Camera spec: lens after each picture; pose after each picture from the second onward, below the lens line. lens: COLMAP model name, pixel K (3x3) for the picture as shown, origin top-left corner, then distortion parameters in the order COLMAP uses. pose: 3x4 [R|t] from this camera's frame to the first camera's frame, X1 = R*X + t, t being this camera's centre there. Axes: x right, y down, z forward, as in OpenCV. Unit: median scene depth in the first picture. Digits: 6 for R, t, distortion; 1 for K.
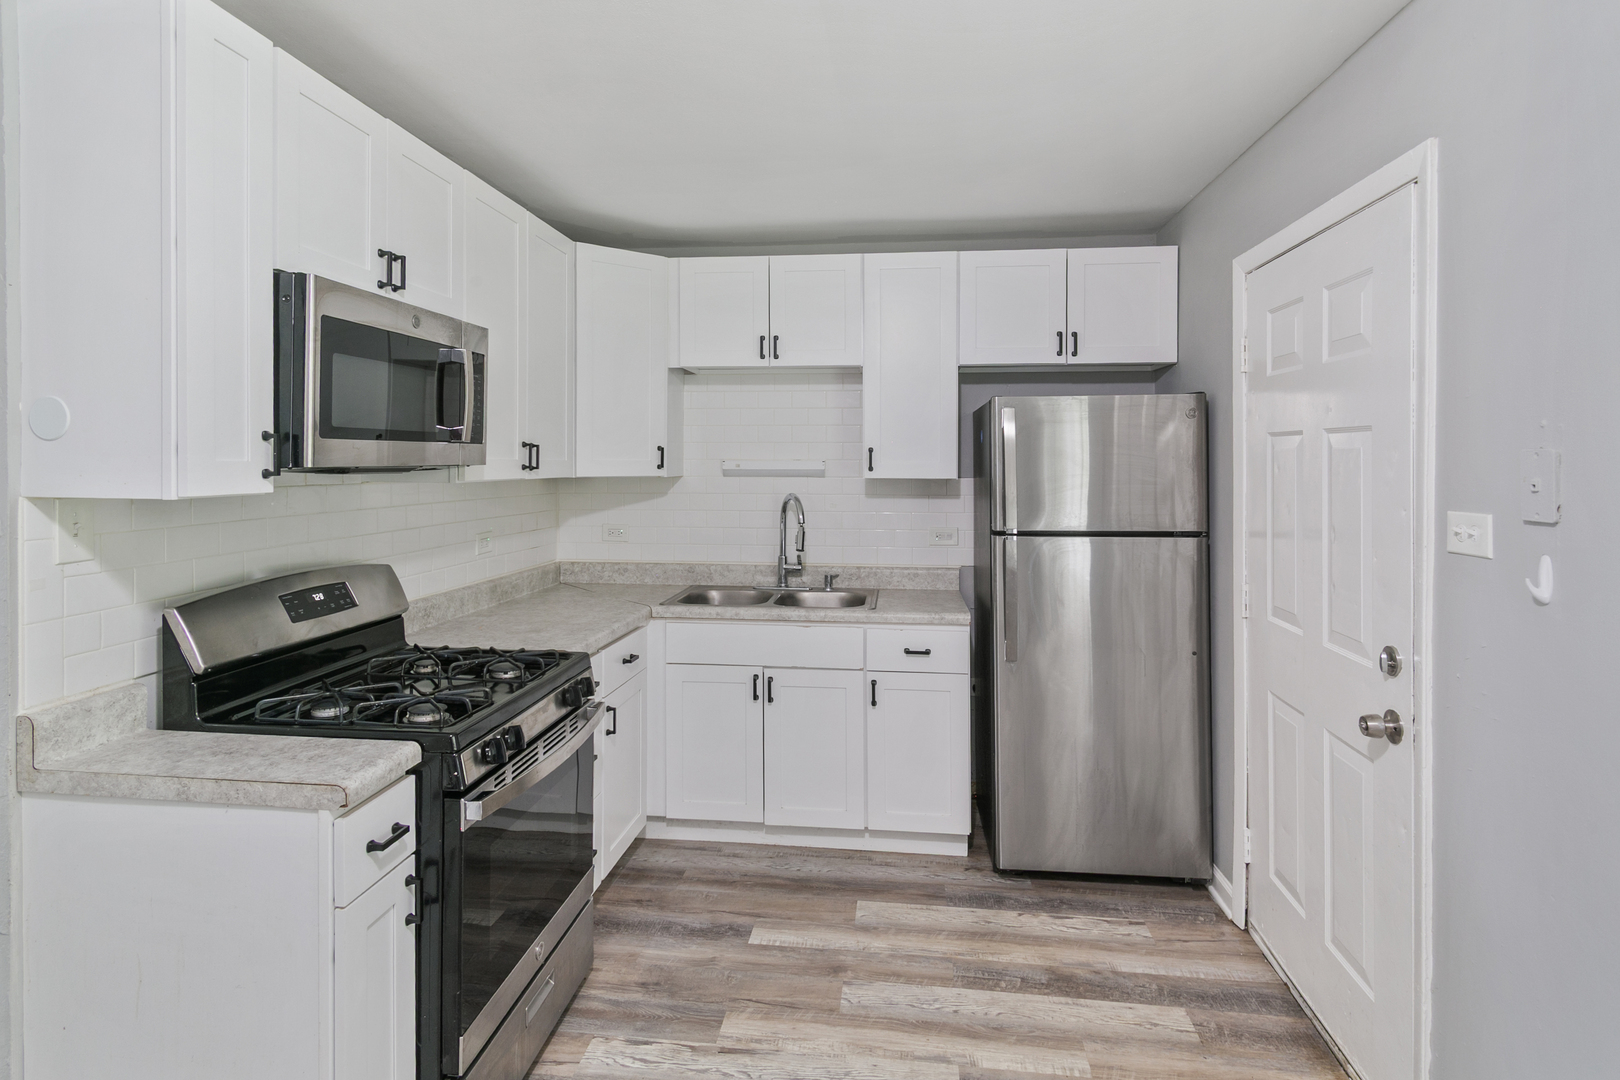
lens RADIAL K [[851.3, 0, 808.1], [0, 851.3, 448.9], [0, 0, 1]] dist [0.000241, -0.000259]
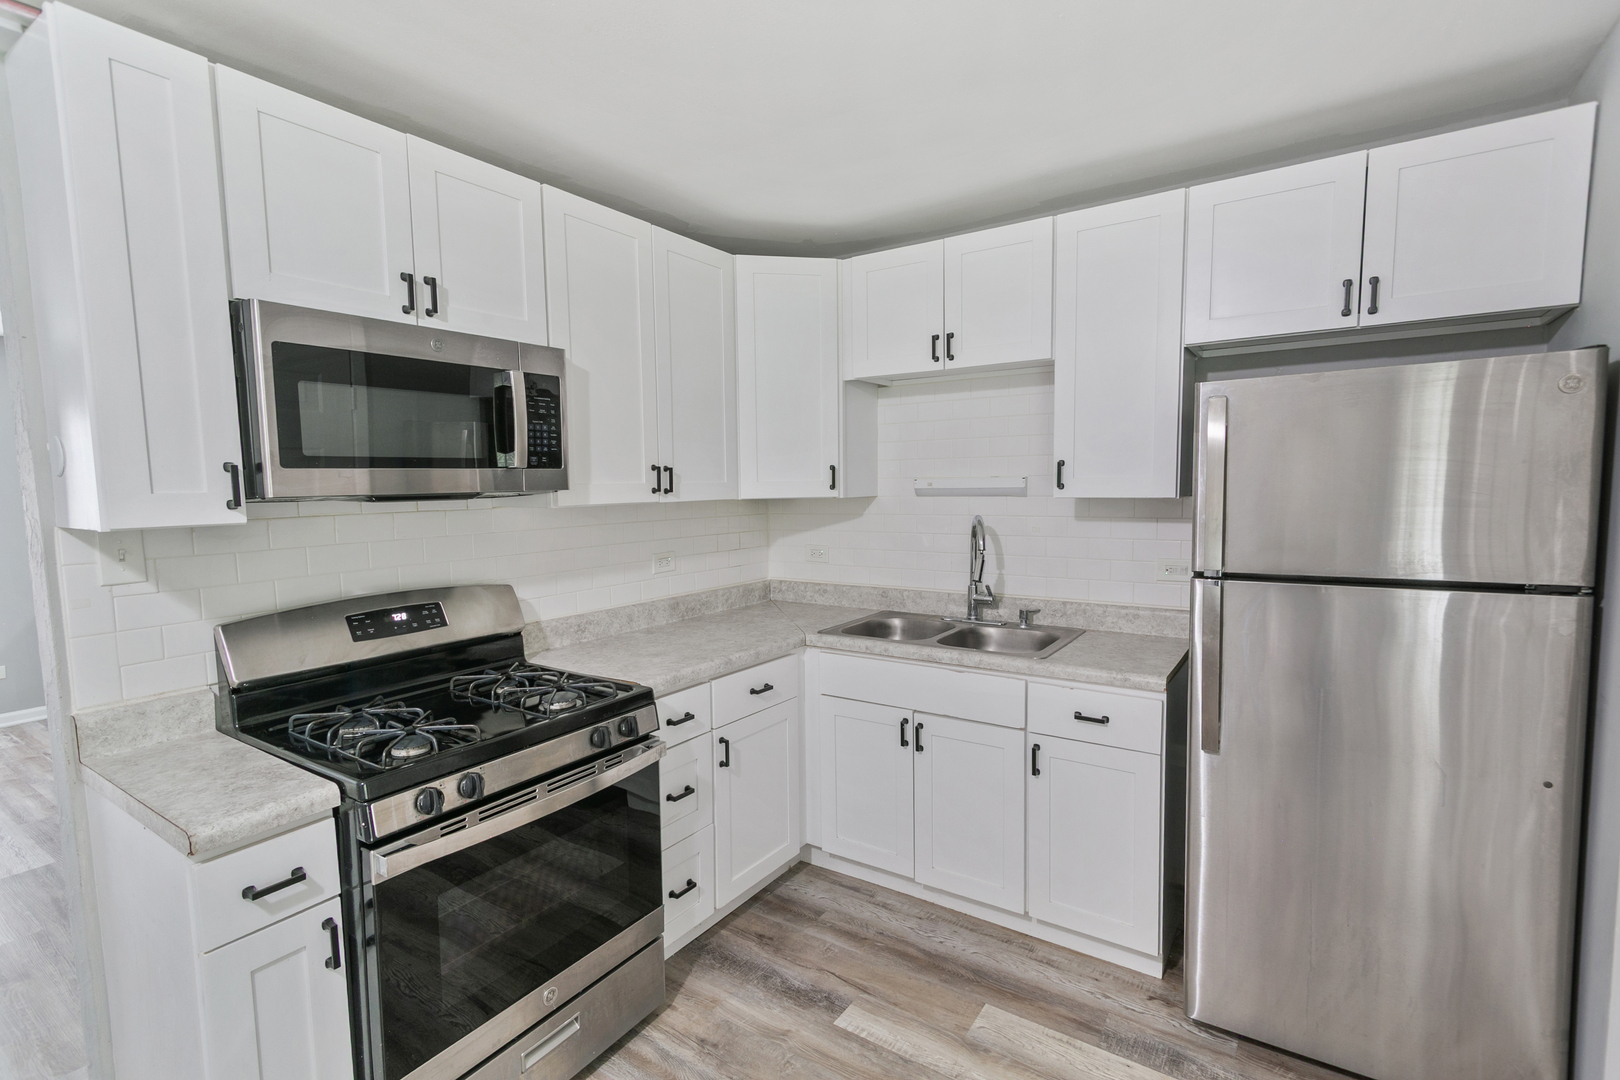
lens RADIAL K [[750.0, 0, 810.0], [0, 750.0, 540.0], [0, 0, 1]] dist [0.009896, -0.000529]
pose [[0.889299, 0.018780, -0.456941, 0.221698], [0.025442, 0.995577, 0.090435, 0.004035], [0.456618, -0.092049, 0.884888, 0.289911]]
